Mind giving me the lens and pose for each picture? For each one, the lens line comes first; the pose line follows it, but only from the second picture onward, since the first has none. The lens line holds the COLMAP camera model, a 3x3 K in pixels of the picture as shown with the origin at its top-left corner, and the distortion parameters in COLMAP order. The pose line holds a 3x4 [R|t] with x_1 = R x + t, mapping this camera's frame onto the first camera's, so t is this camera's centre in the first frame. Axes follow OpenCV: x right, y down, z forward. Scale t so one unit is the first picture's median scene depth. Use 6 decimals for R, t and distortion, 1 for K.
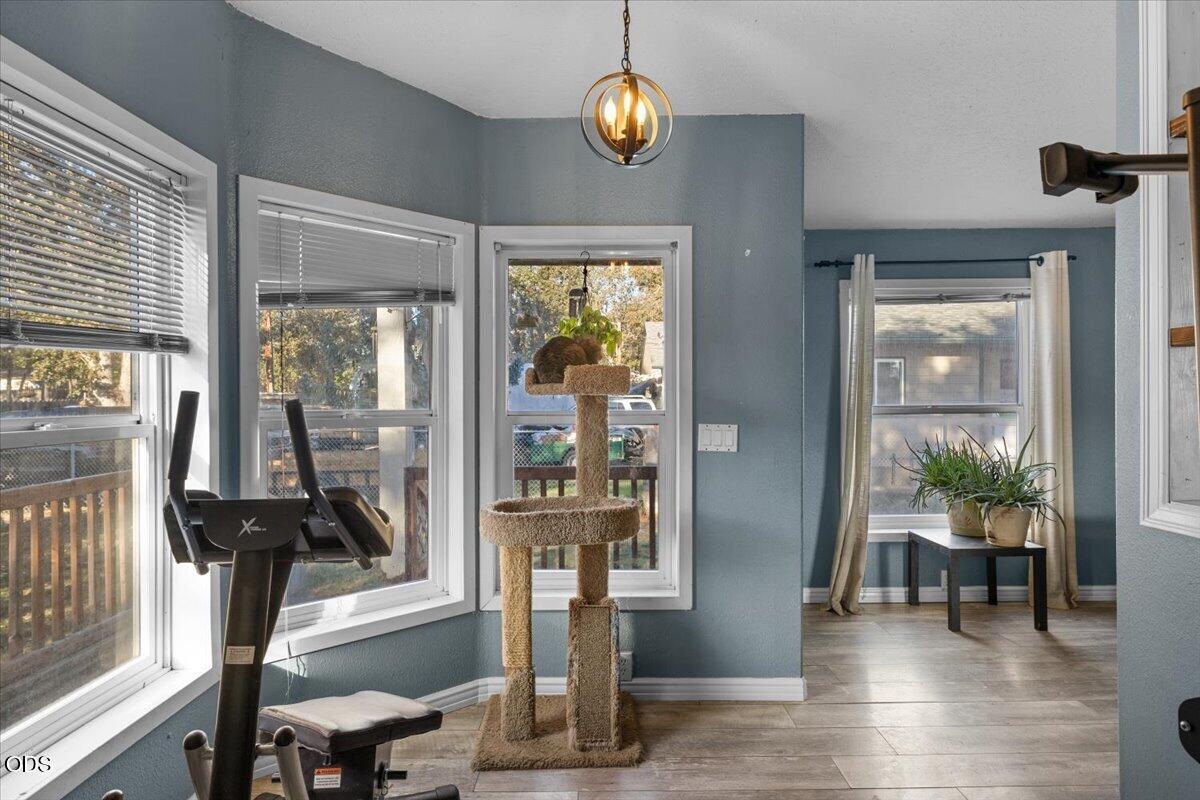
lens RADIAL K [[522.9, 0, 600.3], [0, 522.9, 398.2], [0, 0, 1]] dist [0.008859, -0.000904]
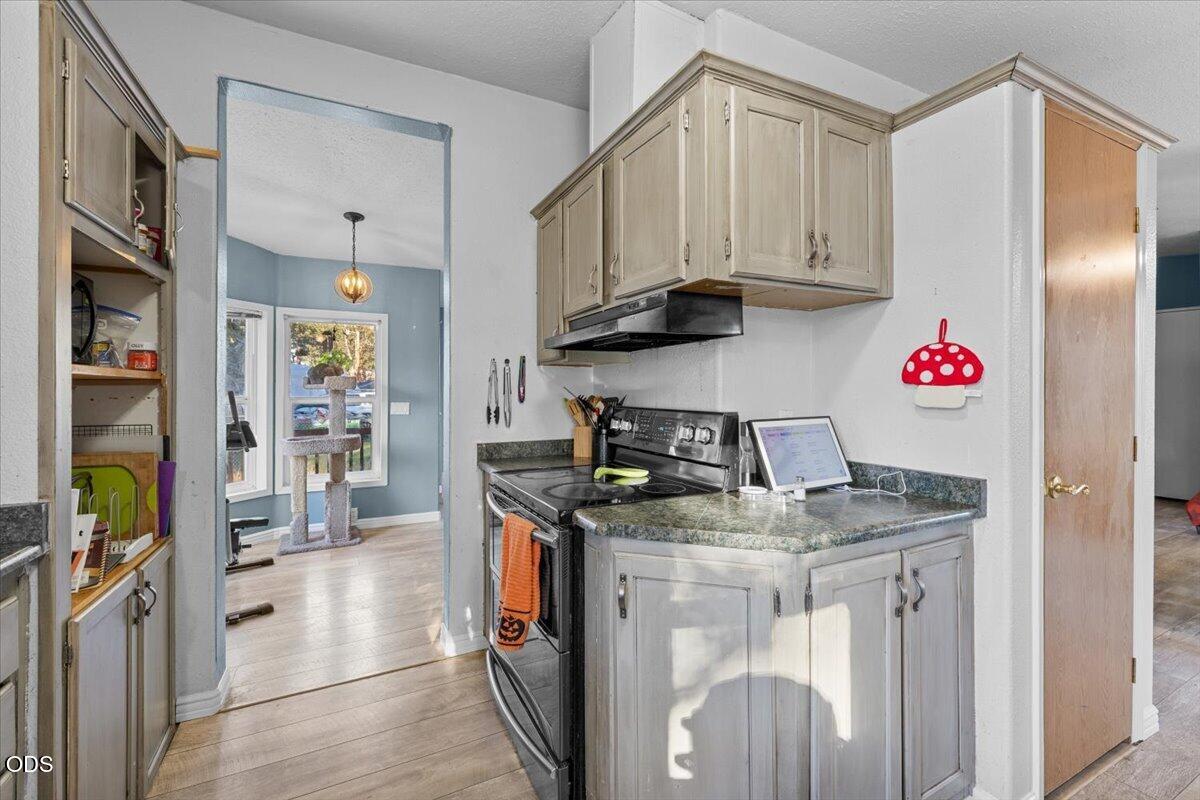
lens RADIAL K [[522.9, 0, 605.3], [0, 522.9, 388.8], [0, 0, 1]] dist [0.008859, -0.000904]
pose [[0.892144, 0.005342, 0.451719, -0.007592], [-0.002771, 0.999976, -0.006352, 0.001502], [-0.451742, 0.004415, 0.892137, -1.489278]]
